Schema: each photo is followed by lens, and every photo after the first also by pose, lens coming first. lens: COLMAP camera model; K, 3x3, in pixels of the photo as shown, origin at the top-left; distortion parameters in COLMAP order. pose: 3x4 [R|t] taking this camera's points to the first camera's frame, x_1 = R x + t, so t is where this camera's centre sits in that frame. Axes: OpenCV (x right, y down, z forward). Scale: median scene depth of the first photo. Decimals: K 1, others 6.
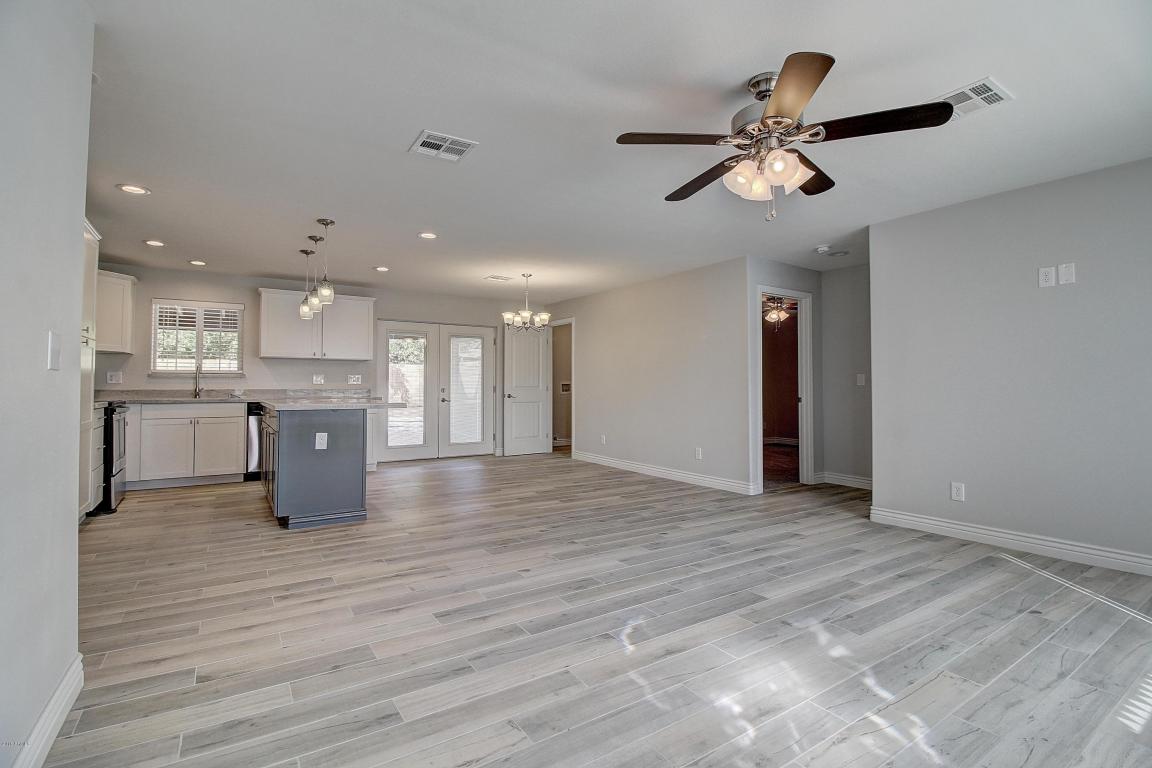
lens RADIAL K [[529.7, 0, 569.8], [0, 529.7, 373.7], [0, 0, 1]] dist [-0.003111, -0.011116]
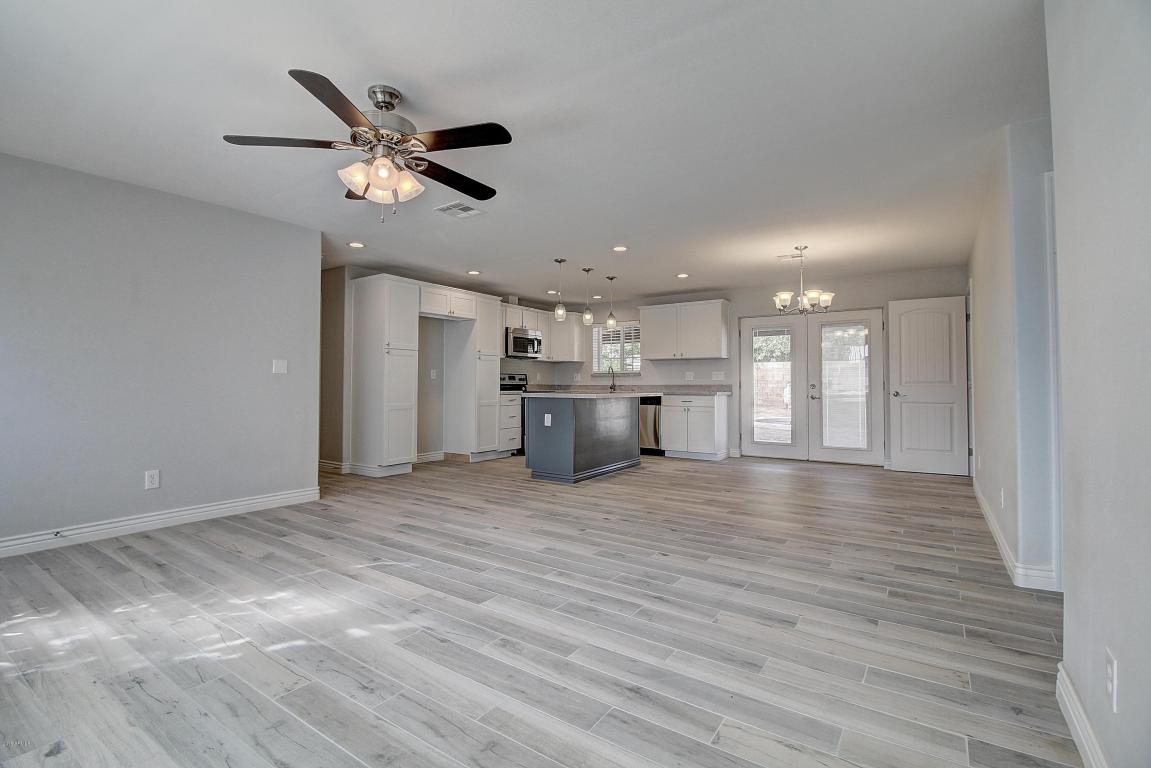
lens RADIAL K [[529.2, 0, 569.2], [0, 529.2, 376.6], [0, 0, 1]] dist [-0.003111, -0.011116]
pose [[0.382868, -0.015494, -0.923673, 0.921253], [0.021338, 0.999741, -0.007926, 0.026939], [0.923556, -0.016675, 0.383100, 0.566250]]
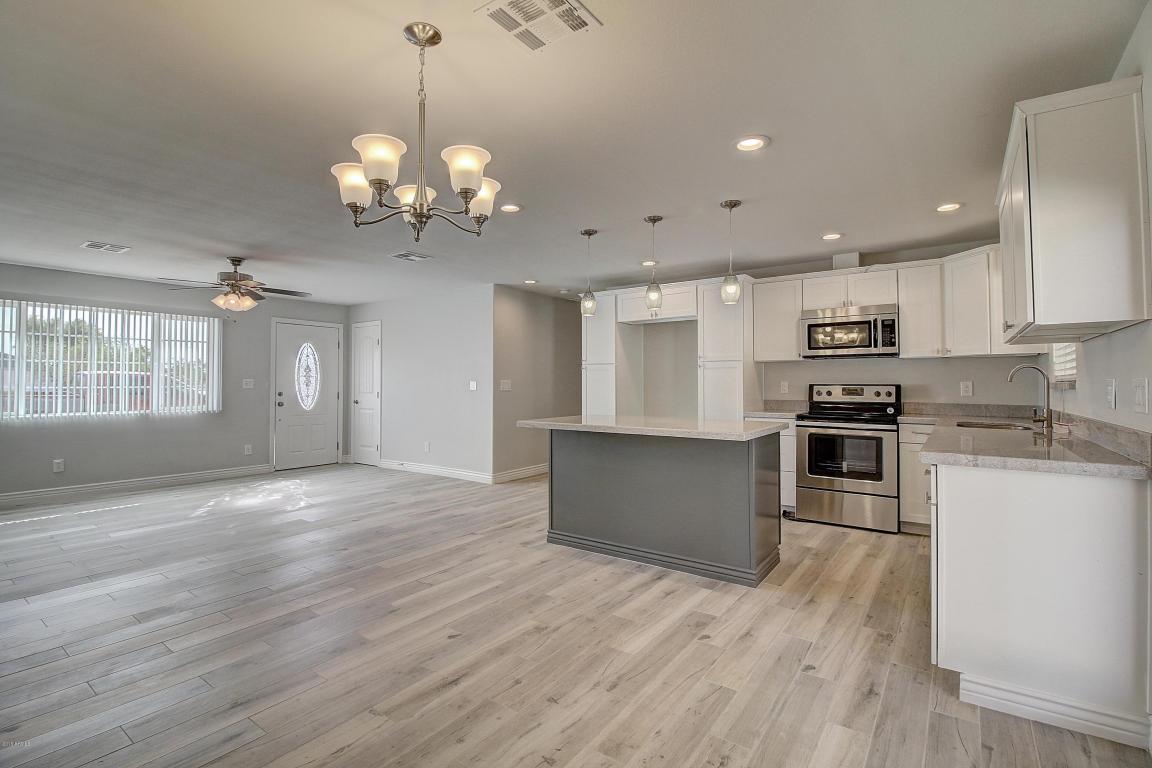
lens RADIAL K [[529.7, 0, 567.3], [0, 529.7, 372.6], [0, 0, 1]] dist [-0.003111, -0.011116]
pose [[-0.934544, -0.010814, -0.355682, -0.090915], [0.005780, 0.998945, -0.045557, 0.019506], [0.355800, -0.044631, -0.933496, 2.168059]]
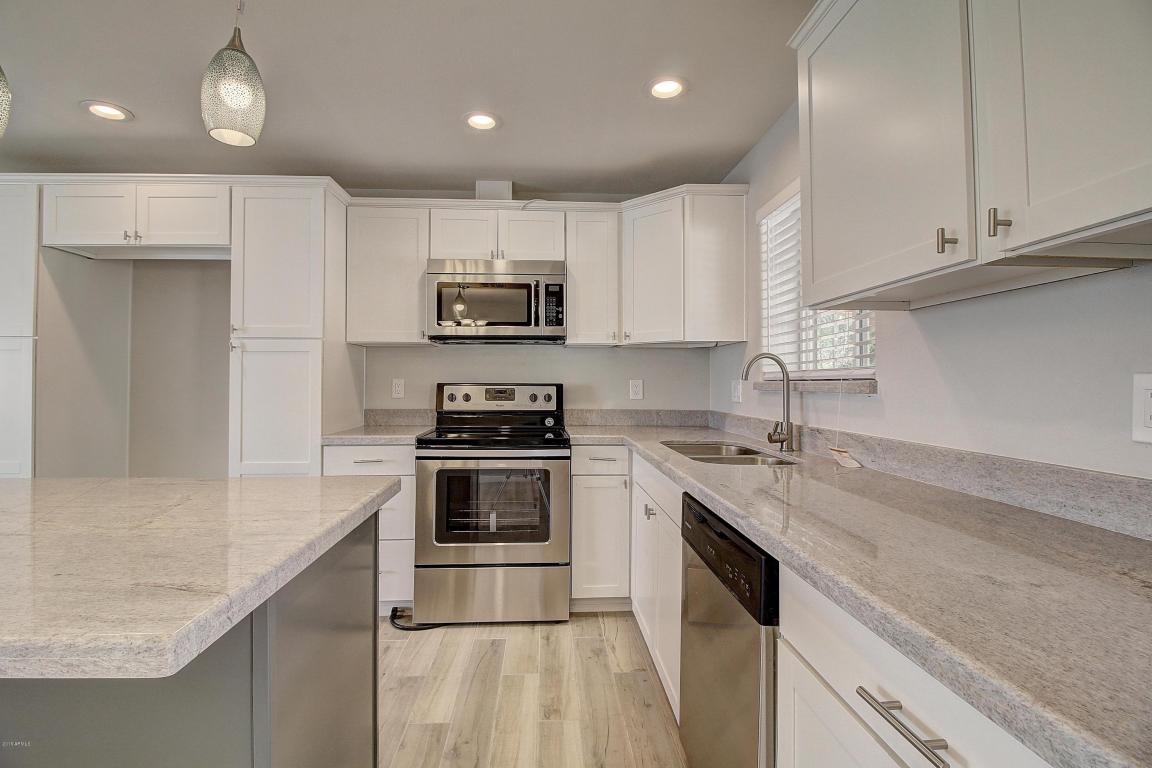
lens RADIAL K [[529.7, 0, 569.4], [0, 529.7, 374.5], [0, 0, 1]] dist [-0.003111, -0.011116]
pose [[-0.493626, -0.015587, -0.869534, -0.530599], [0.018597, 0.999422, -0.028473, 0.004662], [0.869475, -0.030225, -0.493051, 1.713871]]
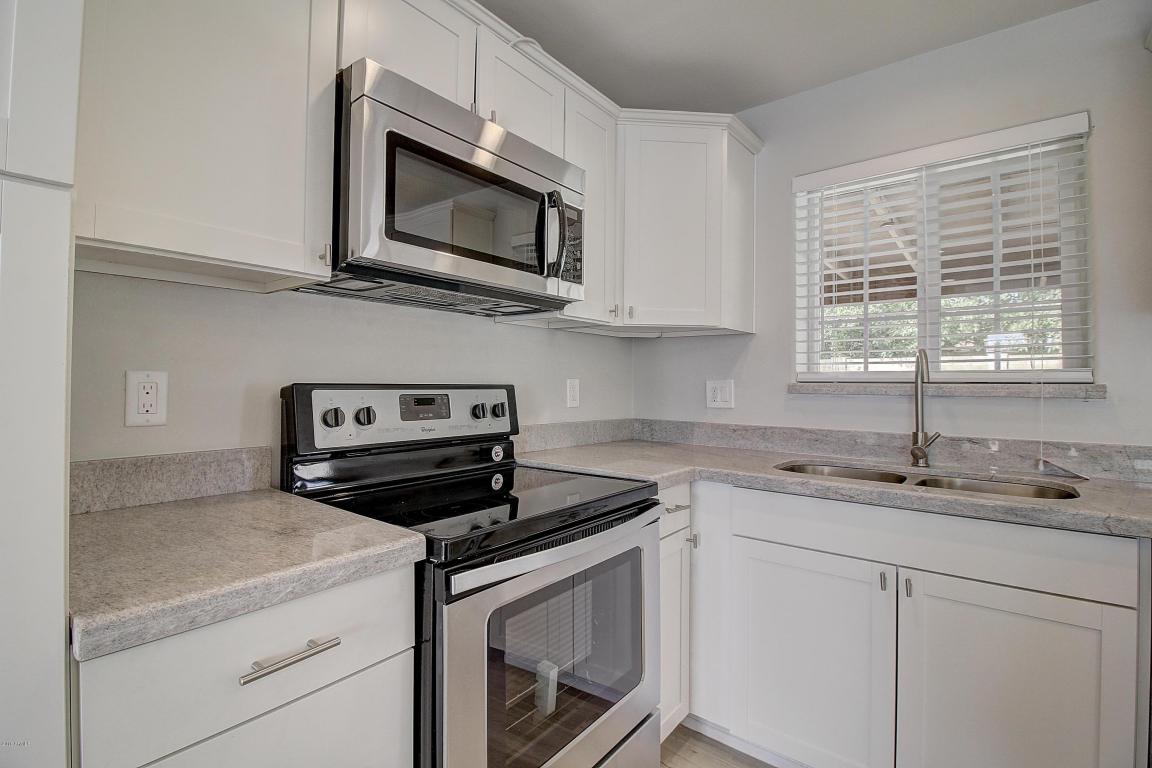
lens RADIAL K [[529.7, 0, 567.5], [0, 529.7, 373.6], [0, 0, 1]] dist [-0.003111, -0.011116]
pose [[0.303782, -0.014143, -0.952637, -0.786407], [0.016466, 0.999818, -0.009593, -0.009971], [0.952599, -0.012772, 0.303960, 1.174514]]
